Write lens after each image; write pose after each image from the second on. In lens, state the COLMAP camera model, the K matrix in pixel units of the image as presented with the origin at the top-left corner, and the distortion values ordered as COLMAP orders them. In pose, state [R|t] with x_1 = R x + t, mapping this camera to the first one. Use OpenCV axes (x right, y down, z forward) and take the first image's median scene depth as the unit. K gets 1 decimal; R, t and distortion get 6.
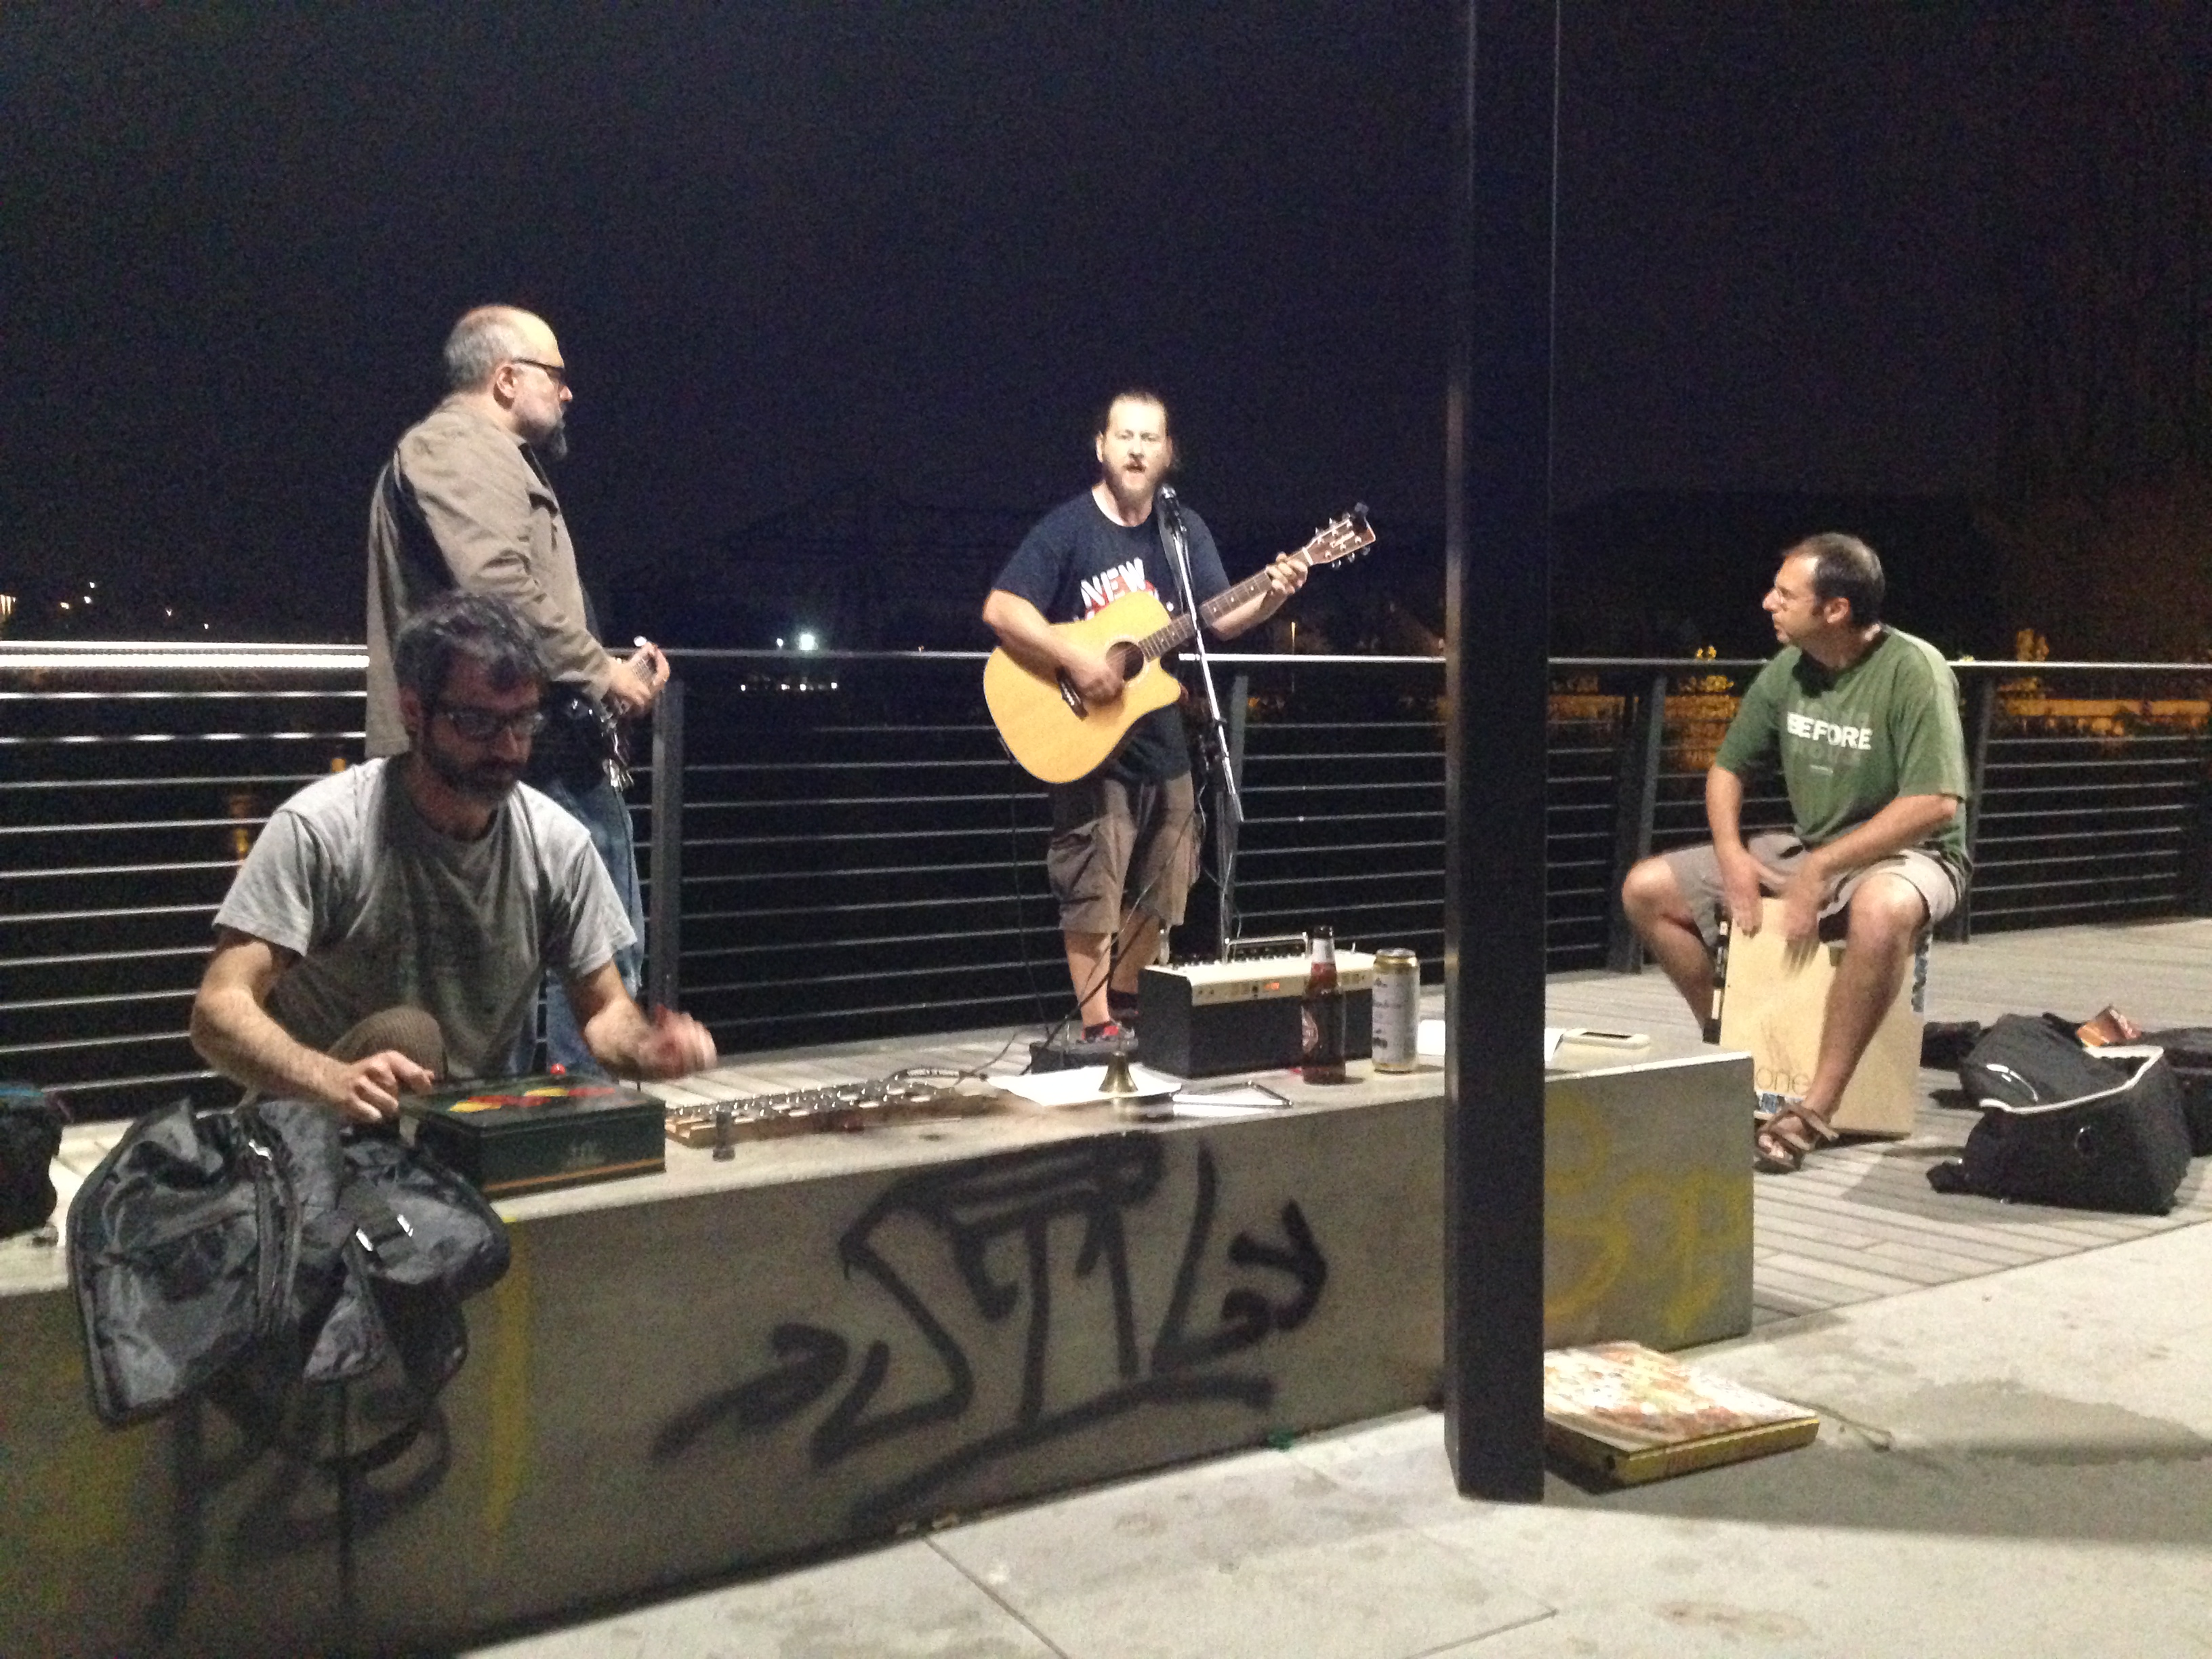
lens RADIAL K [[2204.7, 0, 1106.0], [0, 2204.7, 829.5], [0, 0, 1]] dist [0.166330, -0.408288]
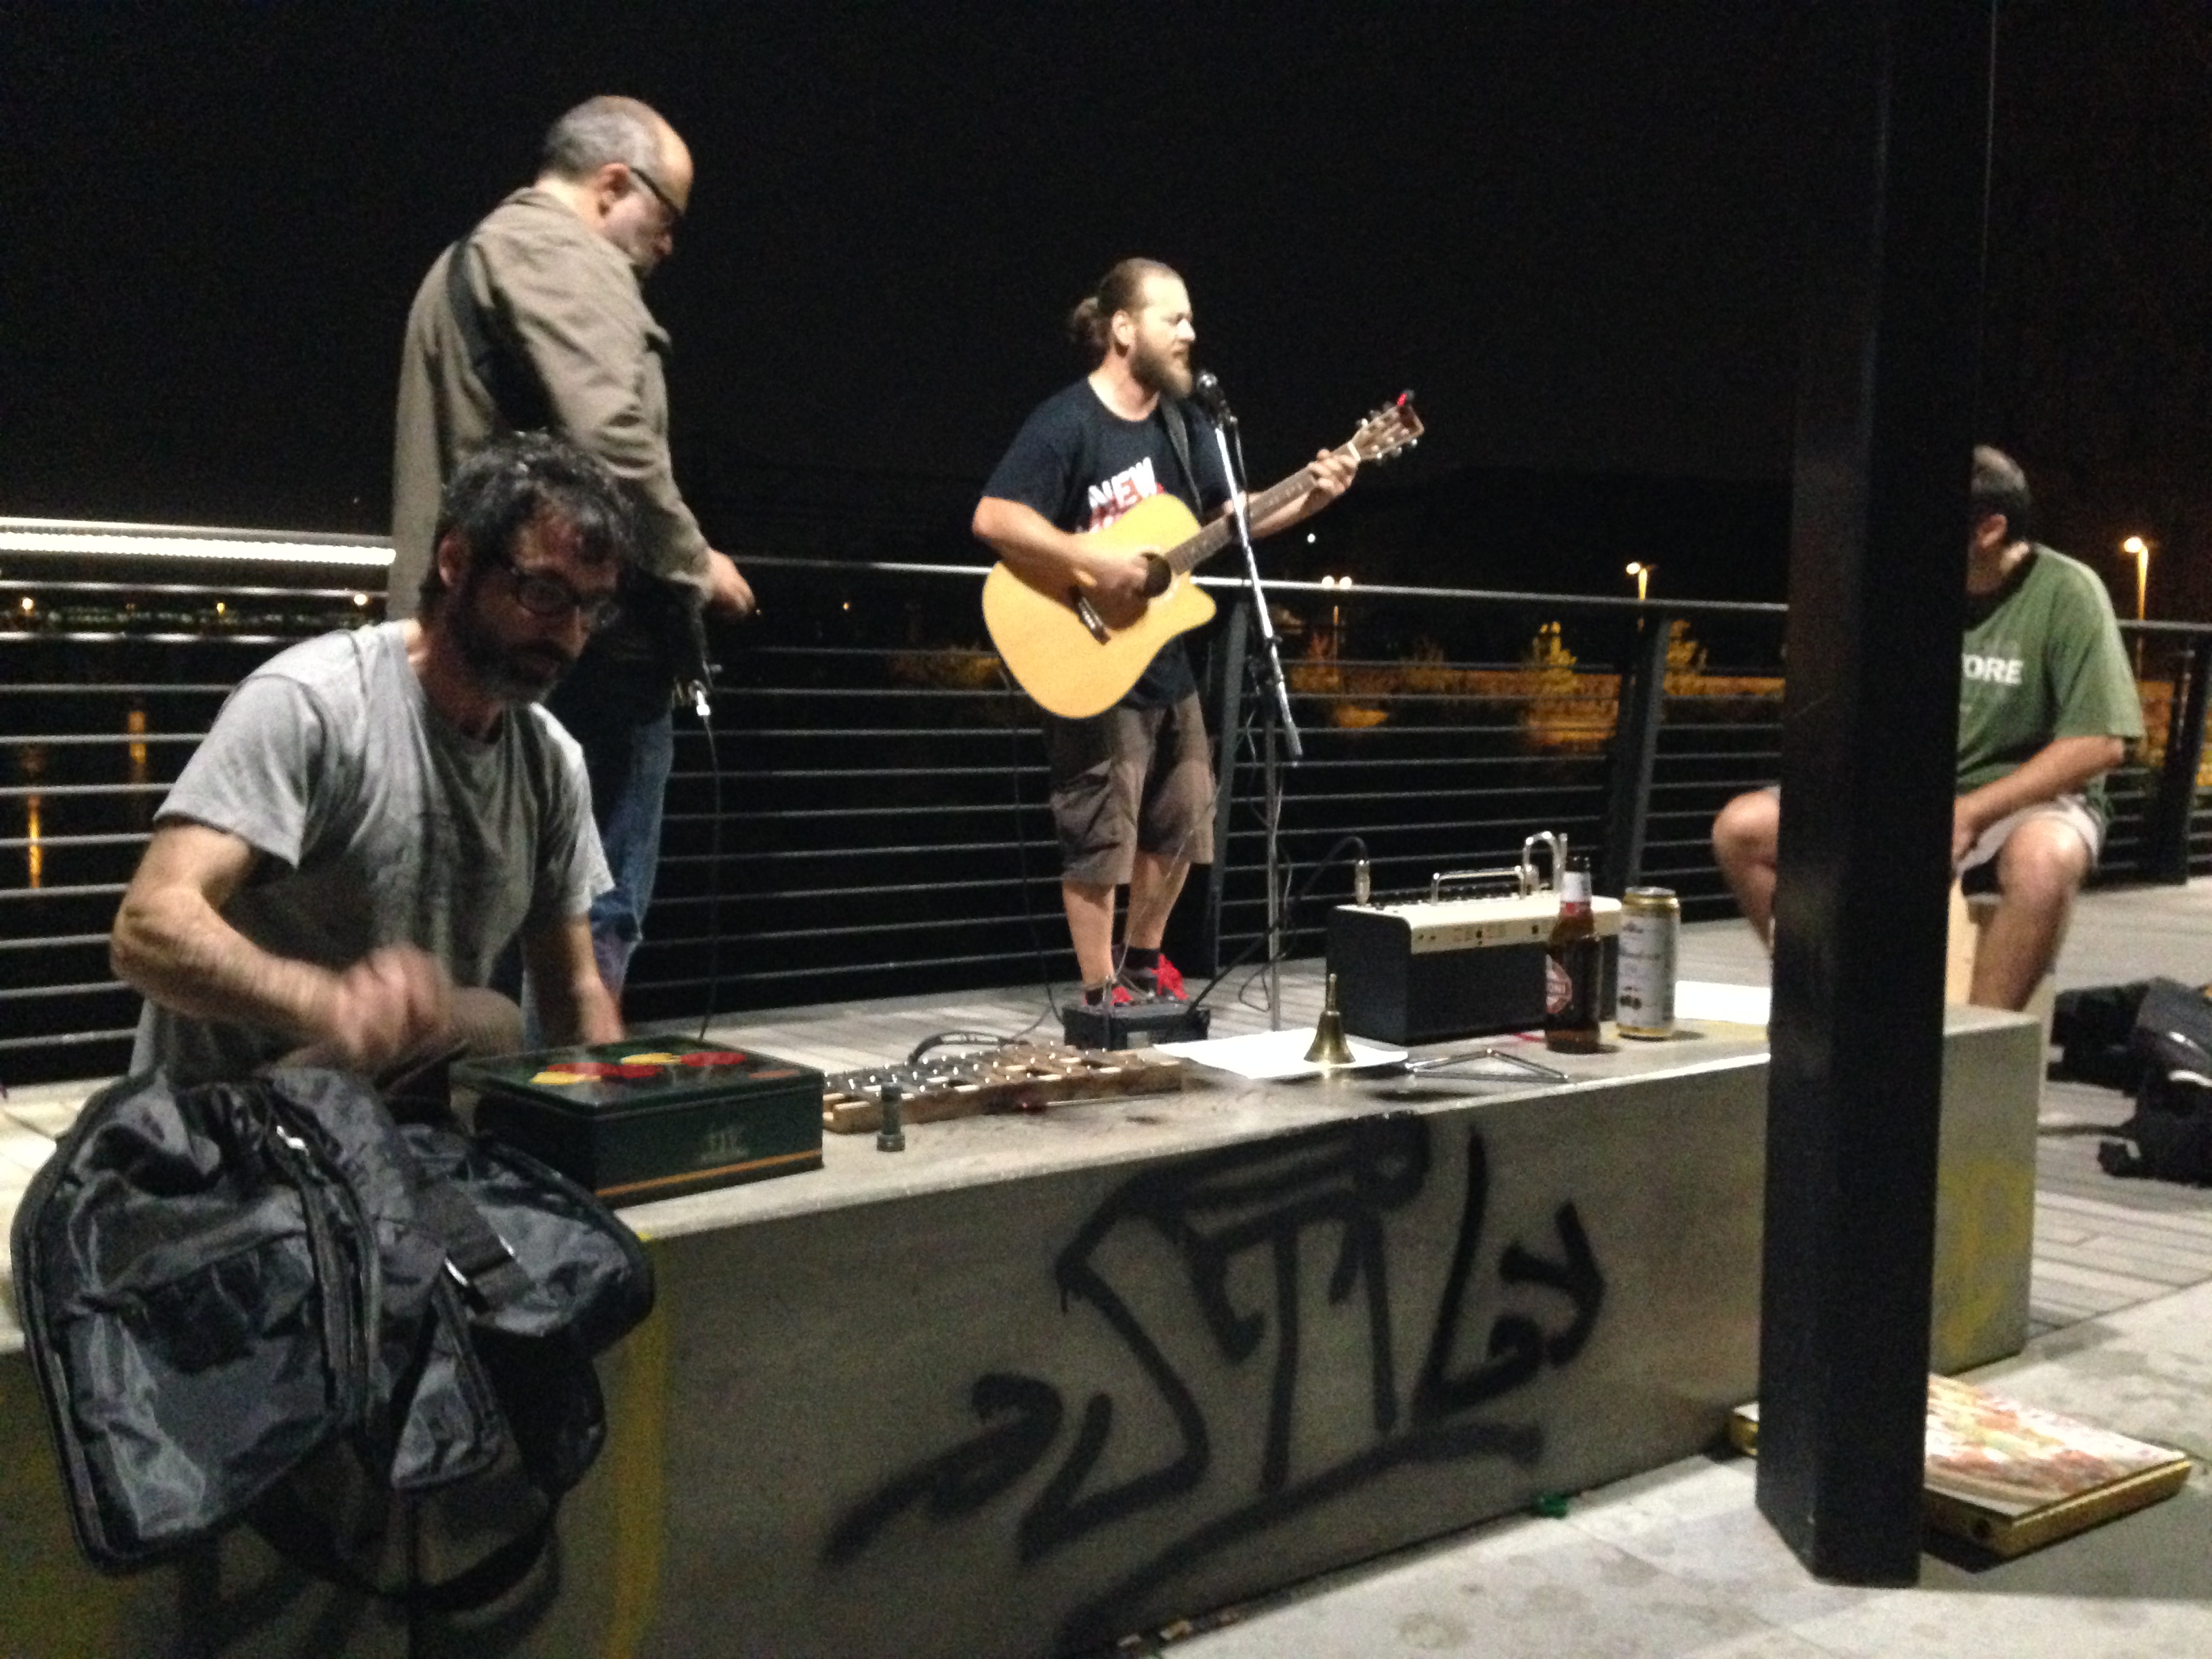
lens RADIAL K [[2204.7, 0, 1106.0], [0, 2204.7, 829.5], [0, 0, 1]] dist [0.166330, -0.408288]
pose [[0.996774, 0.009247, 0.079726, -0.149431], [-0.010104, 0.999895, 0.010354, 0.030887], [-0.079622, -0.011126, 0.996763, 0.239574]]
